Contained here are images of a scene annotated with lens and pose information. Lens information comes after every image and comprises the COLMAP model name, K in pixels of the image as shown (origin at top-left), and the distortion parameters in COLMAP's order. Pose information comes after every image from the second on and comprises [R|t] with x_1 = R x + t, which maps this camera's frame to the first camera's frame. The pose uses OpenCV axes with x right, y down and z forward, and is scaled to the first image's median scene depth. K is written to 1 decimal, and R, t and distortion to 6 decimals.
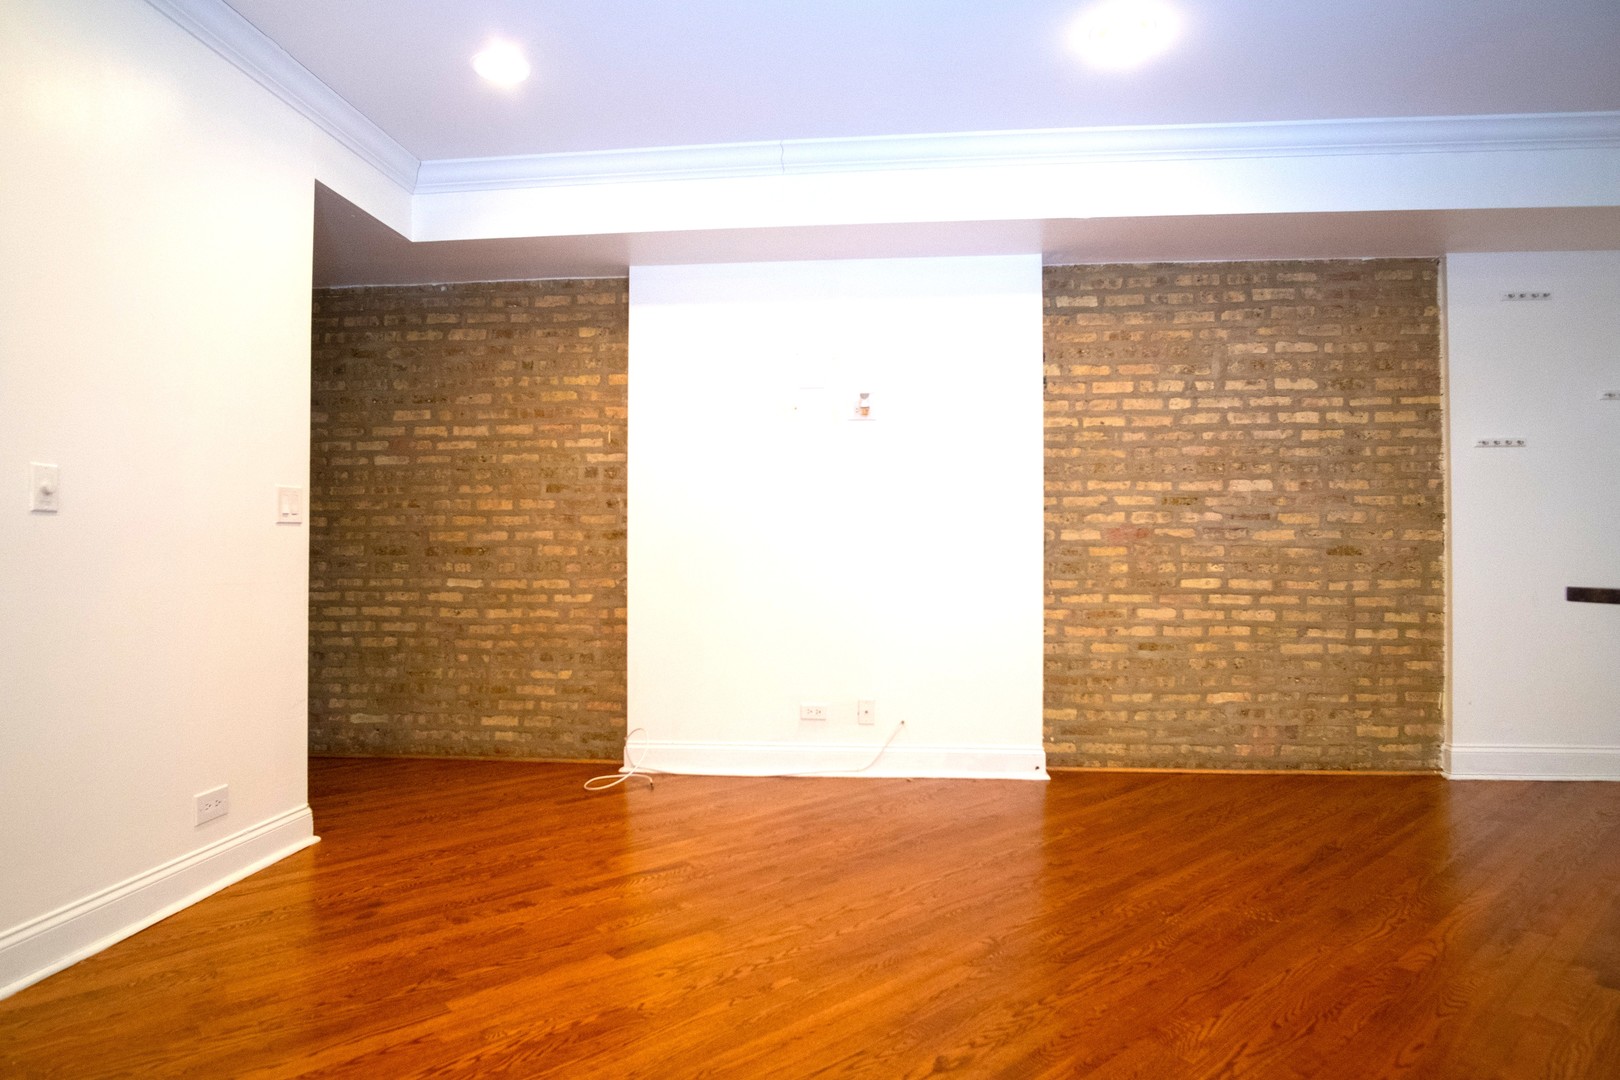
lens RADIAL K [[881.9, 0, 810.0], [0, 881.9, 540.0], [0, 0, 1]] dist [-0.037123, 0.010865]
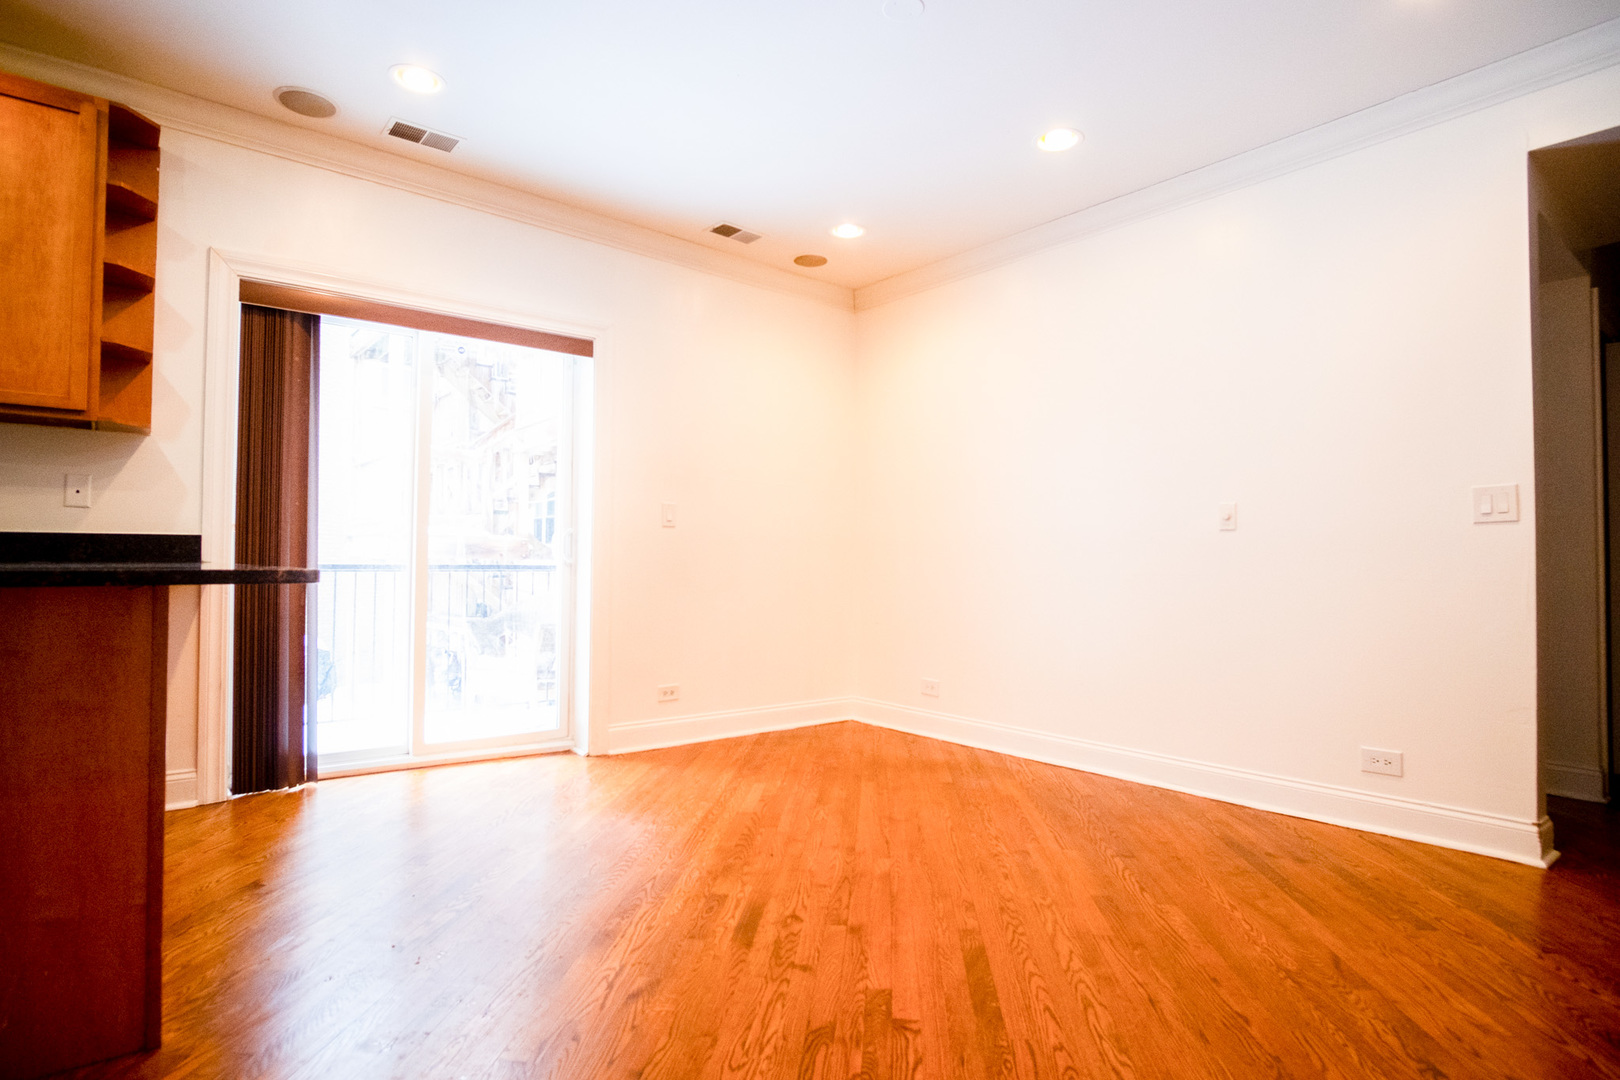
lens RADIAL K [[881.9, 0, 810.0], [0, 881.9, 540.0], [0, 0, 1]] dist [-0.037123, 0.010865]
pose [[-0.708279, -0.021004, -0.705620, 0.803670], [0.004357, 0.999408, -0.034122, 0.041268], [0.705919, -0.027242, -0.707768, 1.442975]]
